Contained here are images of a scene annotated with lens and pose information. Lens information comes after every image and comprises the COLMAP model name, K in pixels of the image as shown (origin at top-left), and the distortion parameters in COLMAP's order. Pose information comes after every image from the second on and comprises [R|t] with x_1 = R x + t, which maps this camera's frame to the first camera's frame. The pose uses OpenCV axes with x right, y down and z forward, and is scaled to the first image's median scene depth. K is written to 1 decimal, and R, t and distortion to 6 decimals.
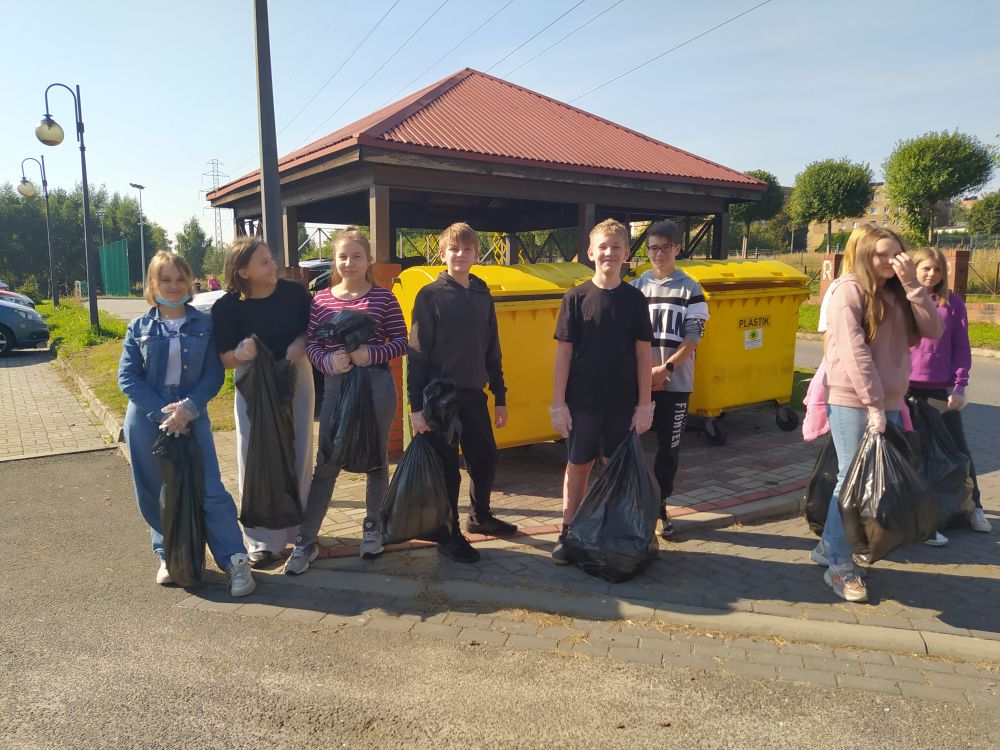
lens RADIAL K [[792.6, 0, 501.4], [0, 792.6, 368.3], [0, 0, 1]] dist [0.090194, -0.097617]
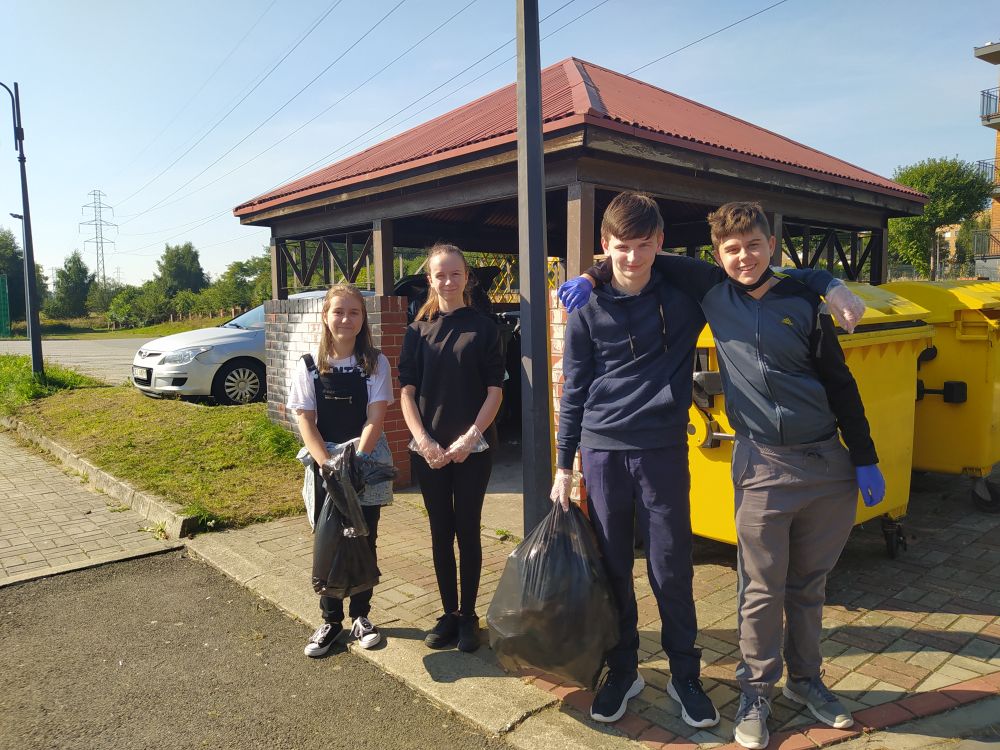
lens RADIAL K [[783.2, 0, 500.0], [0, 783.2, 375.0], [0, 0, 1]] dist [0.096576, -0.088681]
pose [[0.990230, -0.022238, 0.137660, -0.218802], [0.026879, 0.999128, -0.031952, -0.018626], [-0.136830, 0.035340, 0.989964, 0.187132]]
